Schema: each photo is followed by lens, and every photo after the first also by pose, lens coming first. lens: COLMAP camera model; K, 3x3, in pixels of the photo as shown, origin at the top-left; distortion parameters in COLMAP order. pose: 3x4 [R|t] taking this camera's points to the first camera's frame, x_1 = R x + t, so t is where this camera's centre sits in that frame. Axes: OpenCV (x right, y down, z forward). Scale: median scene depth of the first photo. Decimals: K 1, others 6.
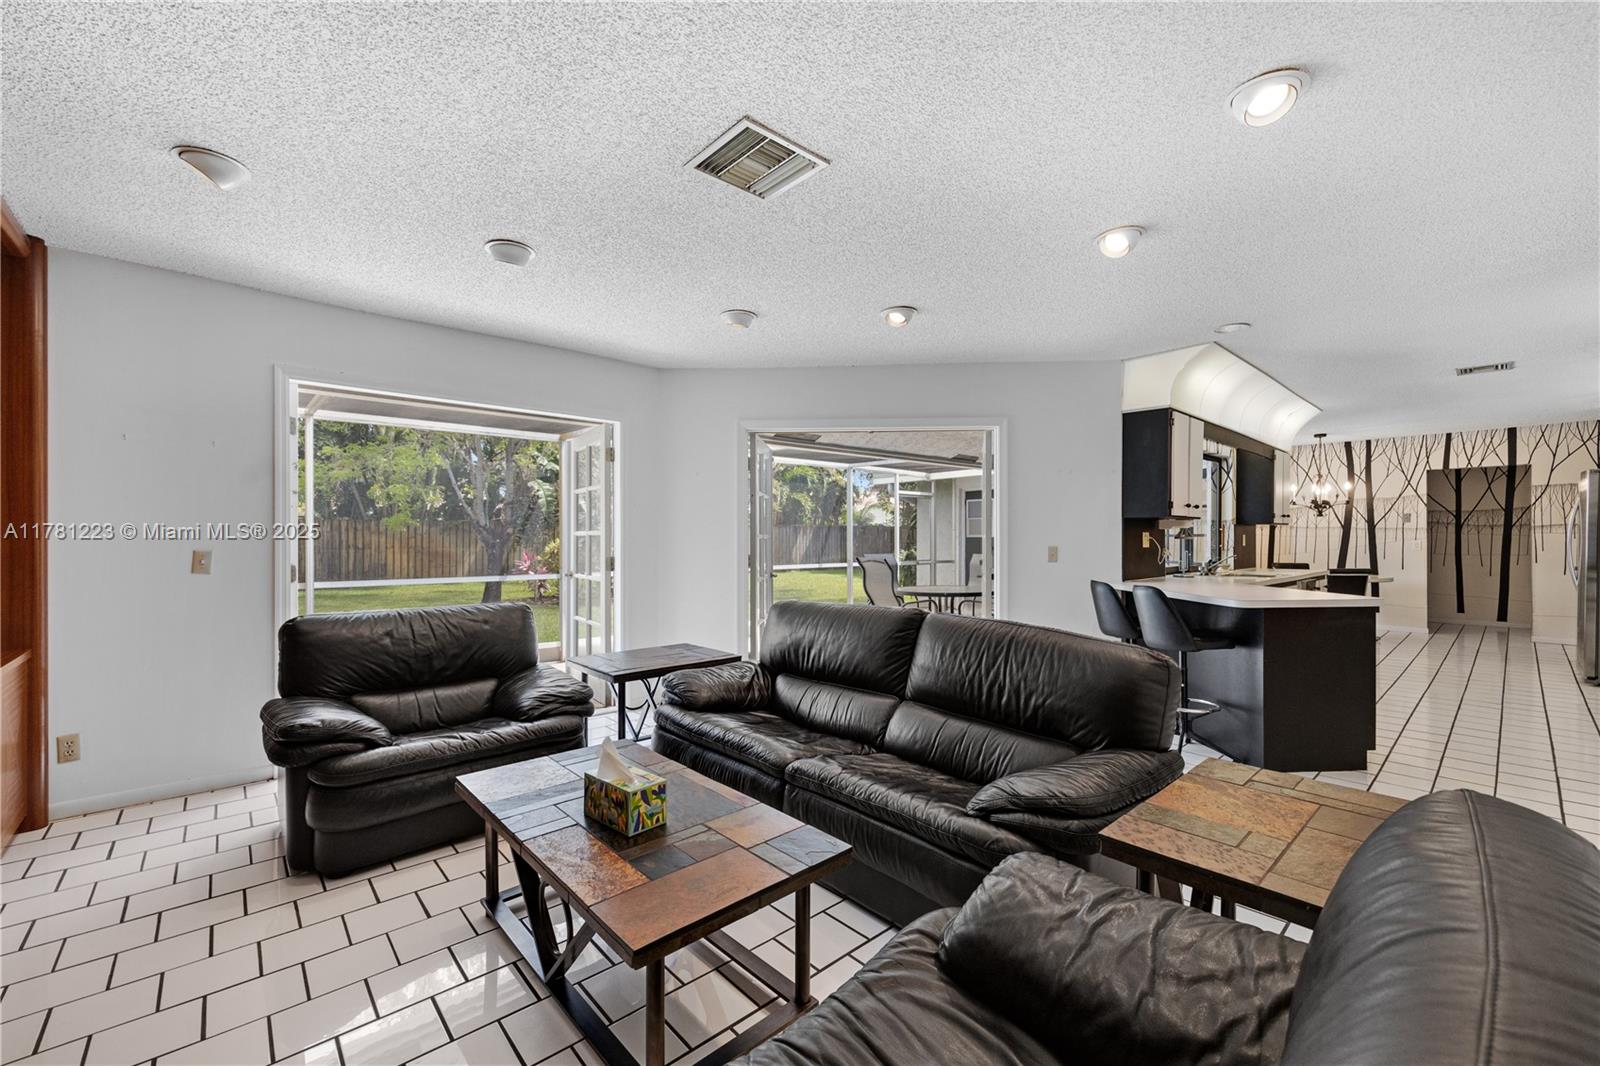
lens RADIAL K [[651.6, 0, 803.0], [0, 651.6, 532.4], [0, 0, 1]] dist [-0.002504, -0.000711]
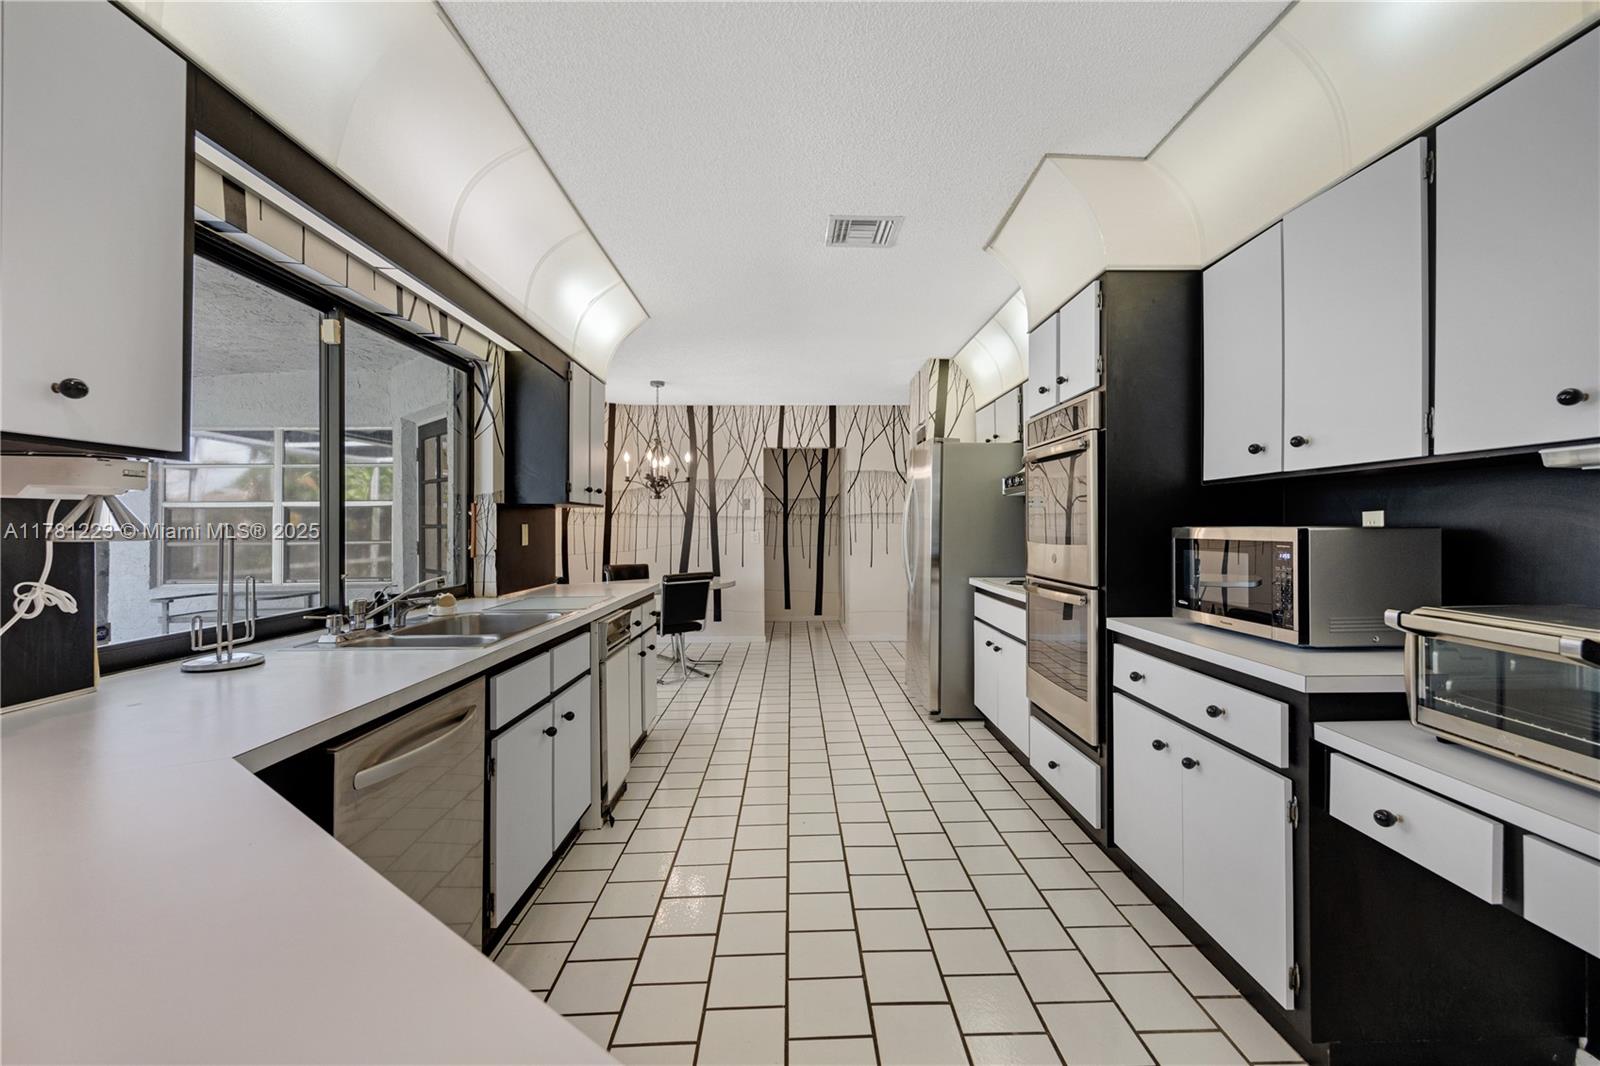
lens RADIAL K [[651.6, 0, 805.1], [0, 651.6, 525.3], [0, 0, 1]] dist [-0.002504, -0.000711]
pose [[0.654149, -0.003177, 0.756359, 0.359566], [0.003360, 0.999994, 0.001294, 0.003500], [-0.756359, 0.001695, 0.654155, 0.410850]]
